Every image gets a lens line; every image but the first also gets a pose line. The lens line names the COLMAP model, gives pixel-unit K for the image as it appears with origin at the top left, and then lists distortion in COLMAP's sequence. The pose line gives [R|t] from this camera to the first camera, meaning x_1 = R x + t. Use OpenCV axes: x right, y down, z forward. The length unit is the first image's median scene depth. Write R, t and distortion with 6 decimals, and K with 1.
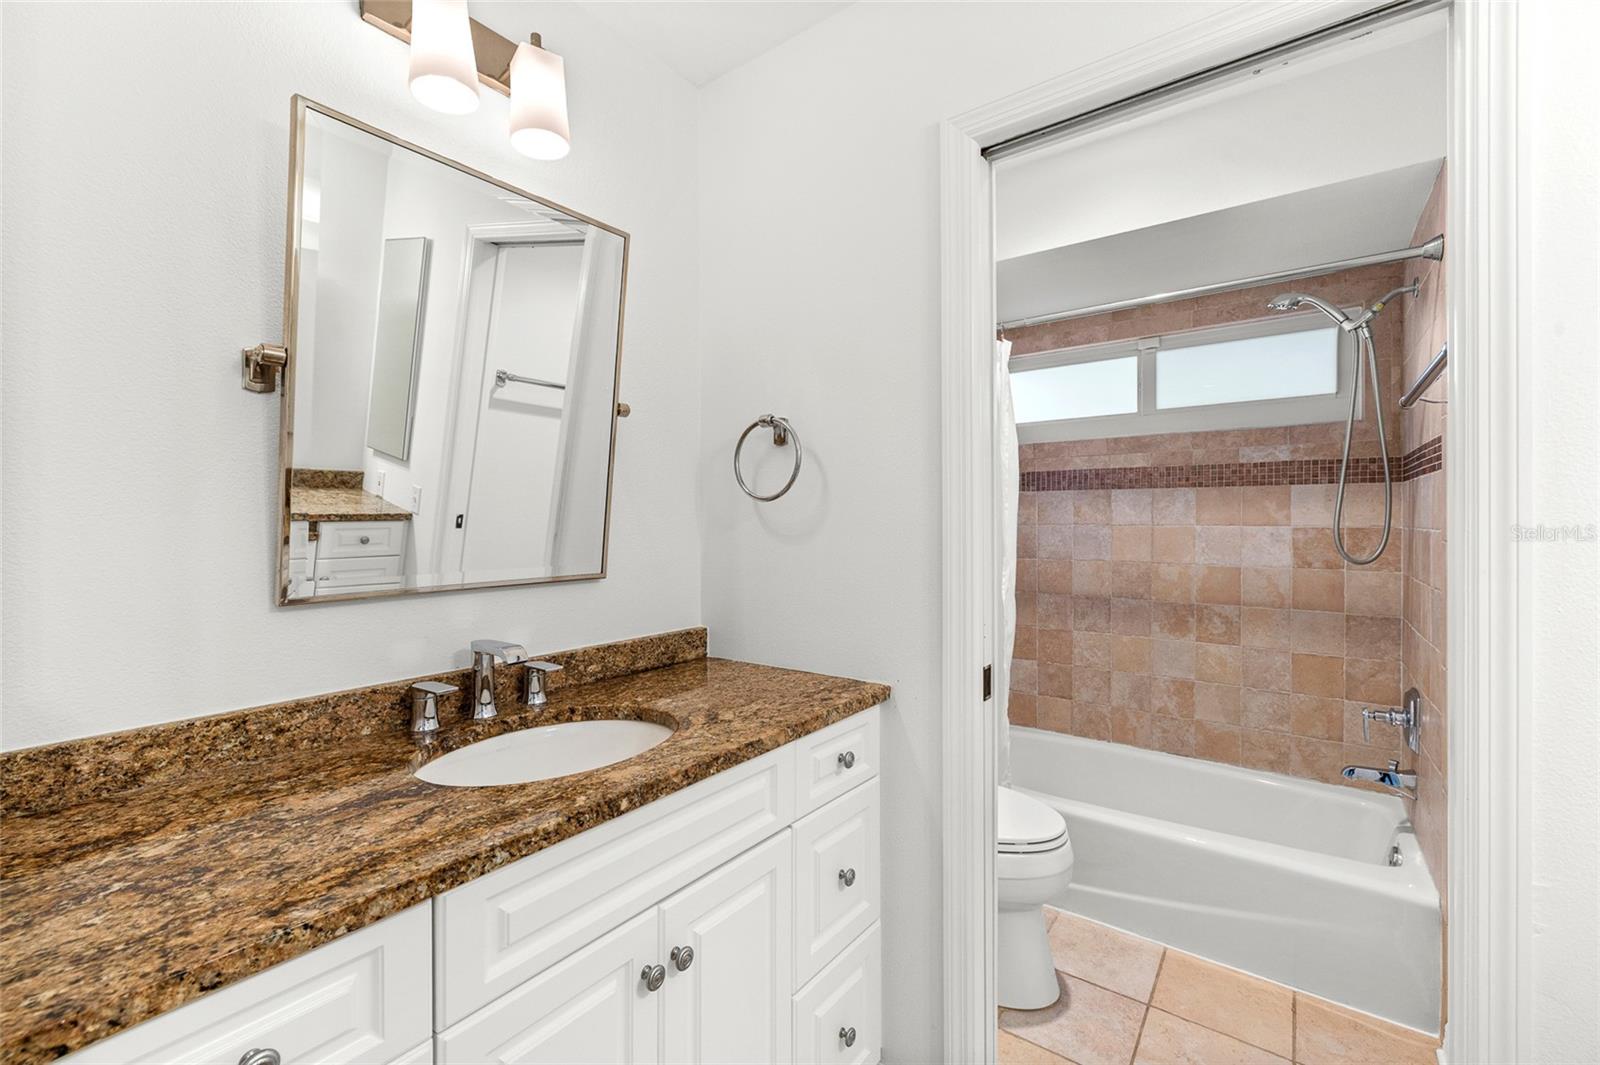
lens RADIAL K [[676.2, 0, 799.6], [0, 676.2, 520.3], [0, 0, 1]] dist [0.002803, 0.000522]
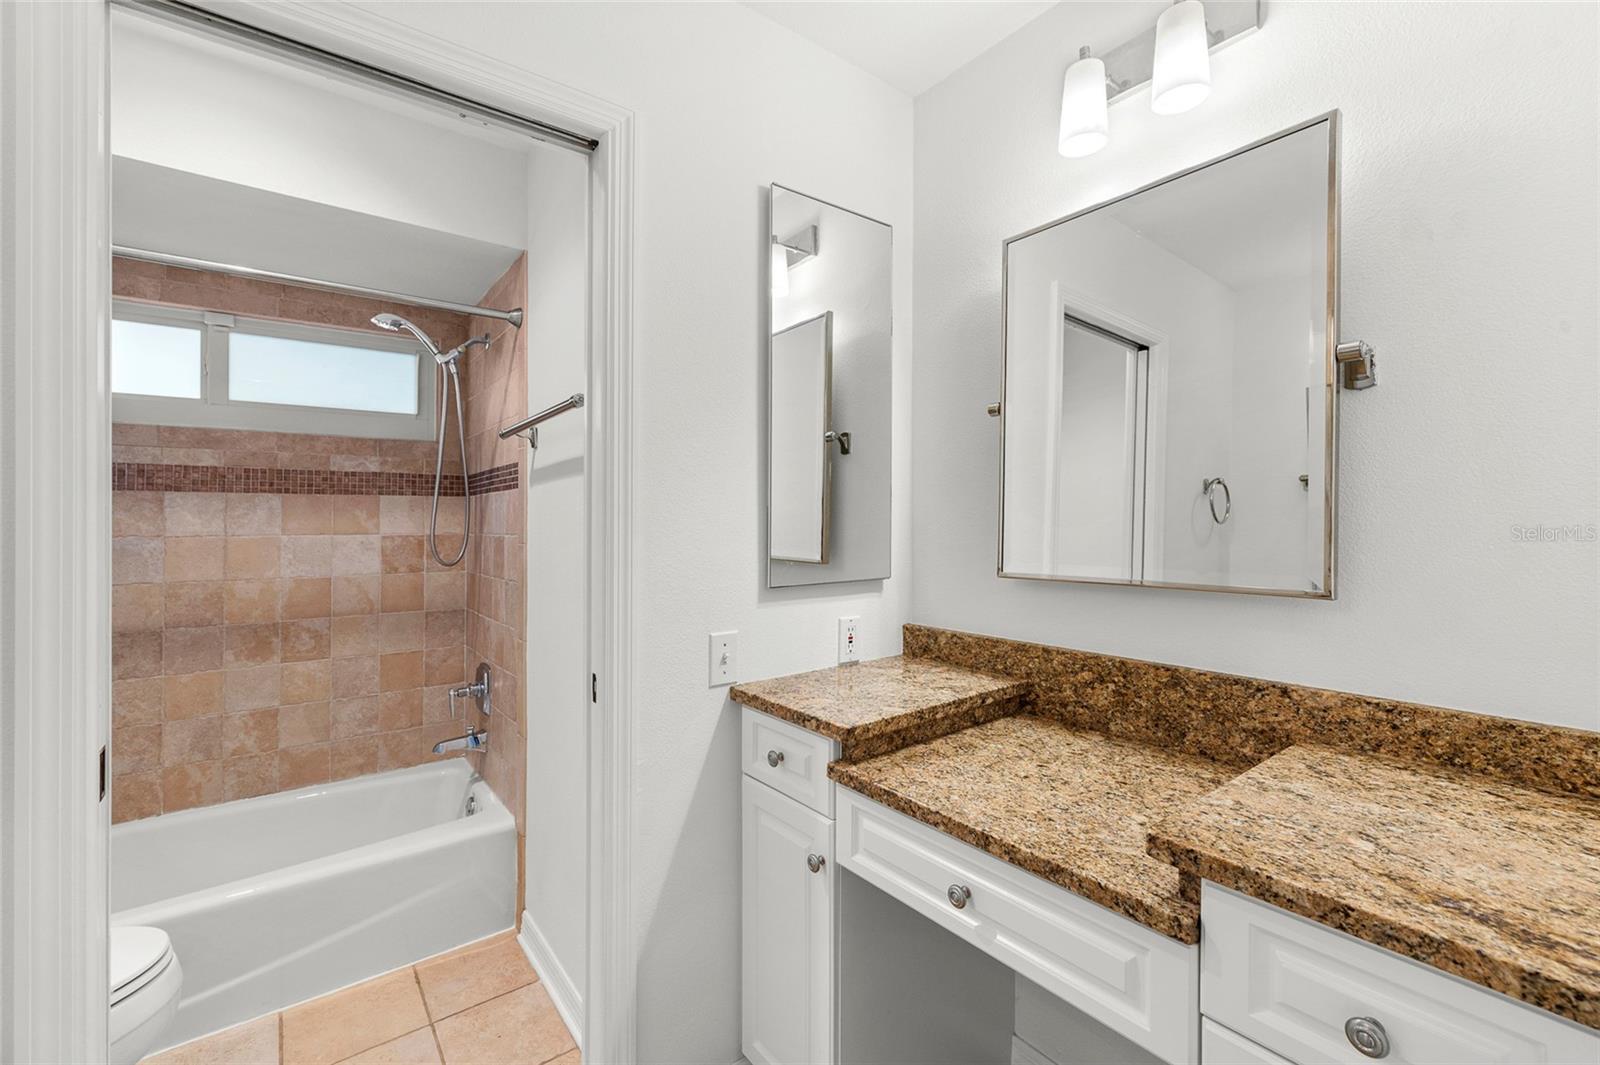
lens RADIAL K [[676.2, 0, 799.3], [0, 676.2, 529.1], [0, 0, 1]] dist [0.002803, 0.000522]
pose [[0.278432, -0.009043, 0.960413, -0.100023], [0.009571, 0.999932, 0.006640, -0.000521], [-0.960408, 0.007344, 0.278500, 0.082260]]
